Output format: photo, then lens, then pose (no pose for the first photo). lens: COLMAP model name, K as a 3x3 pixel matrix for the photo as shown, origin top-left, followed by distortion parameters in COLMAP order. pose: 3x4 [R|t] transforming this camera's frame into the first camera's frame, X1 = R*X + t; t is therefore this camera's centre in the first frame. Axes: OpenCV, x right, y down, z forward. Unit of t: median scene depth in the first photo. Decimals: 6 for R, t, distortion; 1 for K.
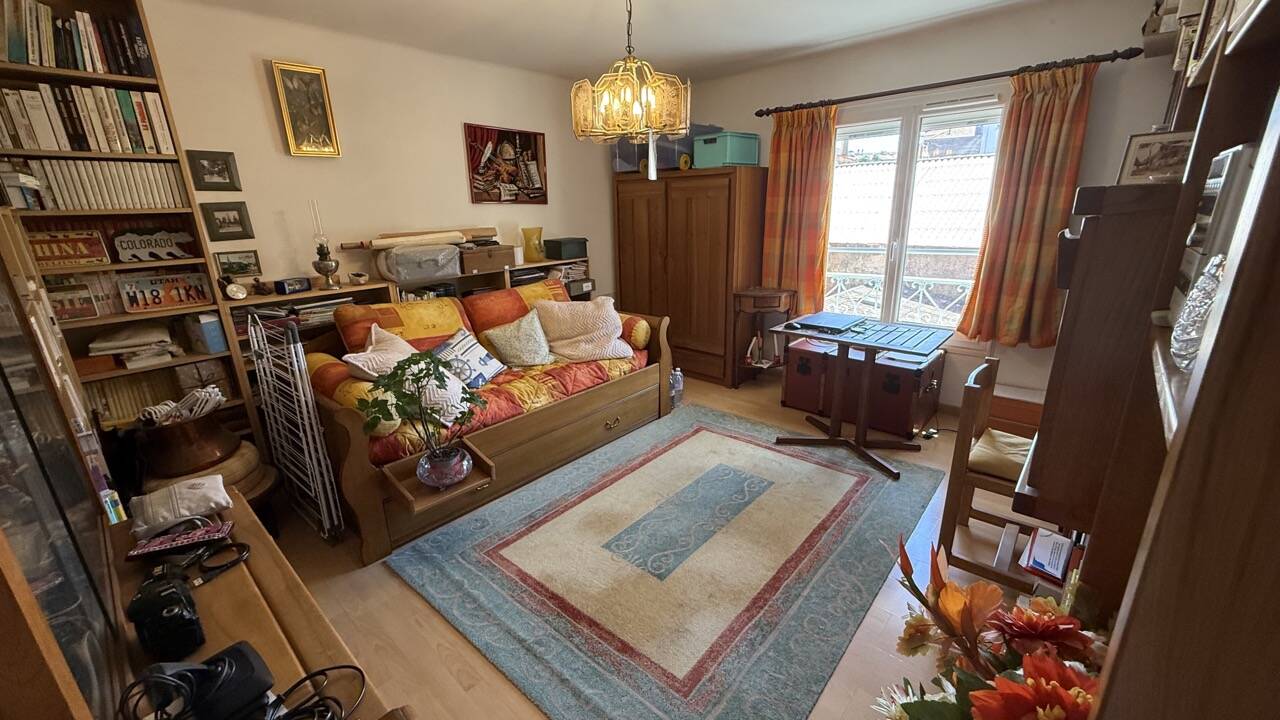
lens RADIAL K [[504.9, 0, 638.9], [0, 504.9, 357.6], [0, 0, 1]] dist [0.000329, 0.000134]
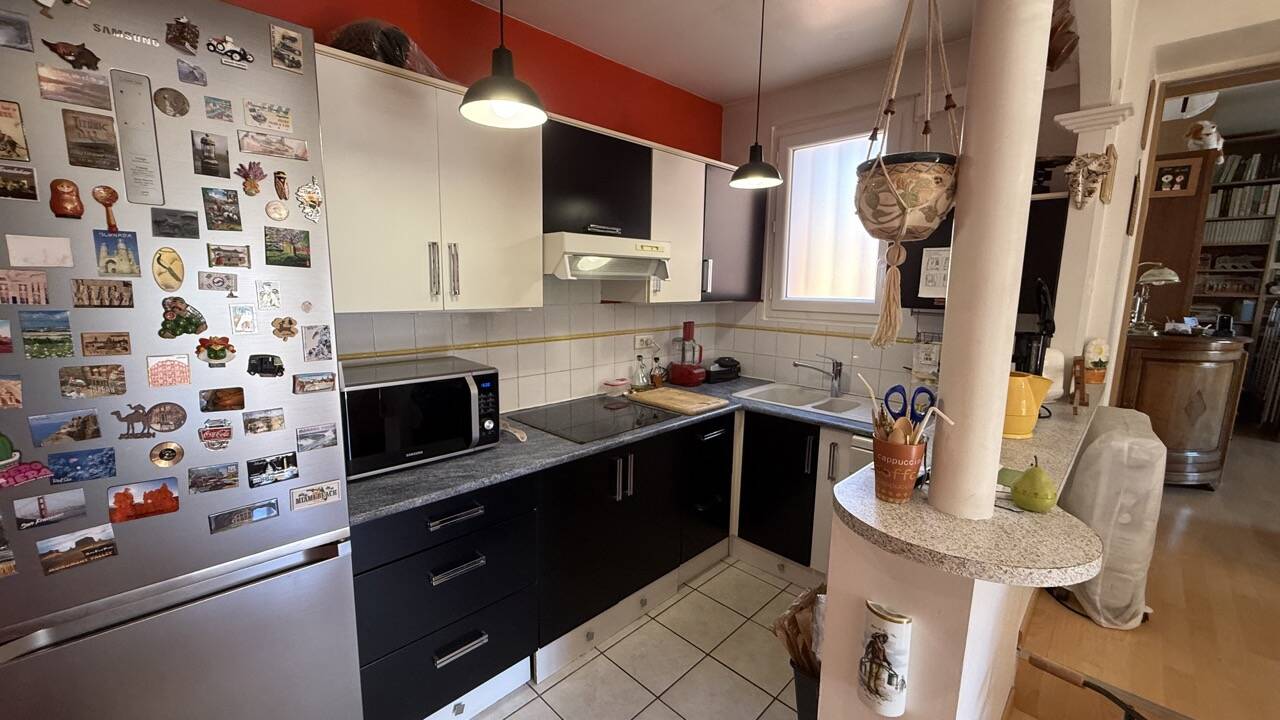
lens RADIAL K [[504.9, 0, 632.9], [0, 504.9, 361.2], [0, 0, 1]] dist [0.000329, 0.000134]
pose [[-0.048815, 0.182902, -0.981919, 1.144946], [-0.300335, 0.934906, 0.189075, 0.471253], [0.952584, 0.304134, 0.009295, -1.127248]]
